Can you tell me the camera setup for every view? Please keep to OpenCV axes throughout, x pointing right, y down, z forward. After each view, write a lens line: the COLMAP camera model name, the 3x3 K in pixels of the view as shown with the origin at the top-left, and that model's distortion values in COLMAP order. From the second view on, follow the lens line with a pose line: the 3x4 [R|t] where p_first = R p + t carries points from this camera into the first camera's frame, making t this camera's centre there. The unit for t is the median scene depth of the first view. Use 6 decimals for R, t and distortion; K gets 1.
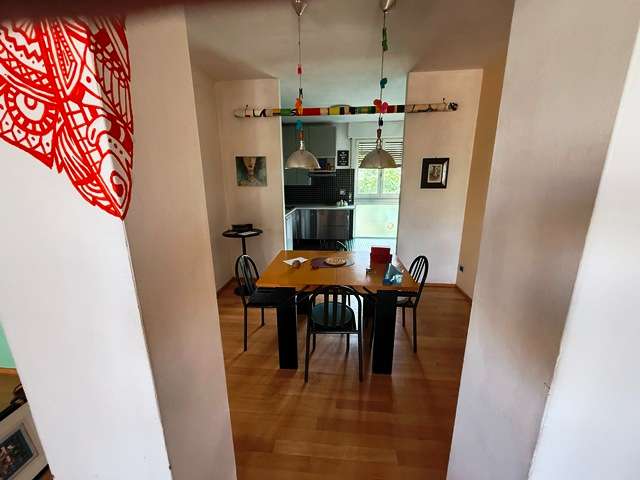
lens RADIAL K [[255.7, 0, 320.3], [0, 255.7, 244.3], [0, 0, 1]] dist [0.000660, 0.000266]
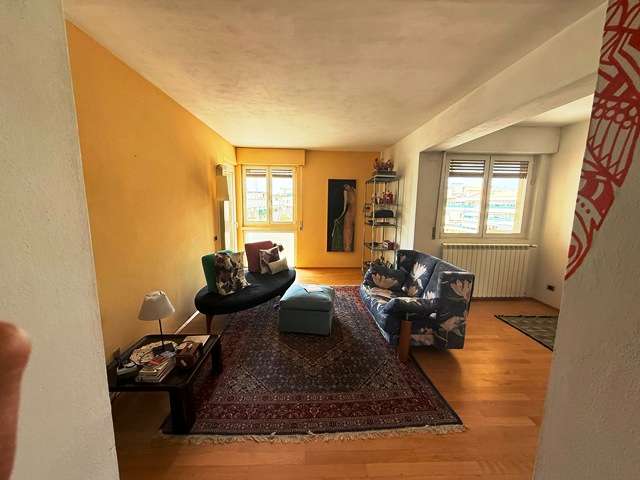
lens RADIAL K [[255.7, 0, 318.0], [0, 255.7, 240.9], [0, 0, 1]] dist [0.000660, 0.000266]
pose [[-0.993627, 0.010483, -0.112229, 0.038883], [-0.034358, 0.920116, 0.390137, -0.098502], [0.107353, 0.391506, -0.913892, 0.296758]]
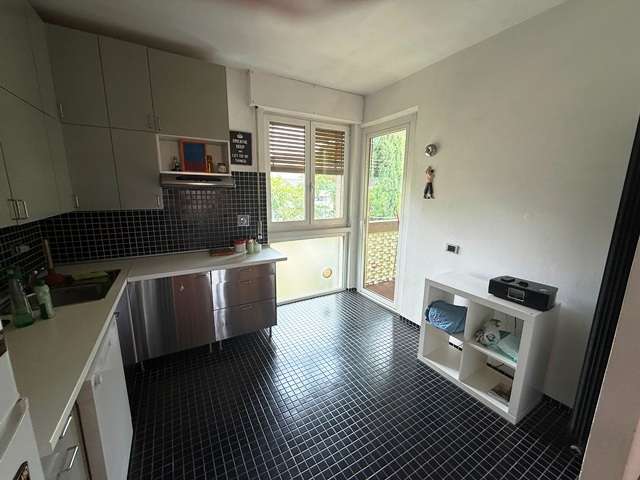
lens RADIAL K [[255.7, 0, 319.7], [0, 255.7, 238.7], [0, 0, 1]] dist [0.000660, 0.000266]
pose [[0.827847, -0.089795, 0.553720, -0.106214], [0.126153, 0.991621, -0.027798, -0.252967], [-0.546585, 0.092866, 0.832239, 0.965002]]
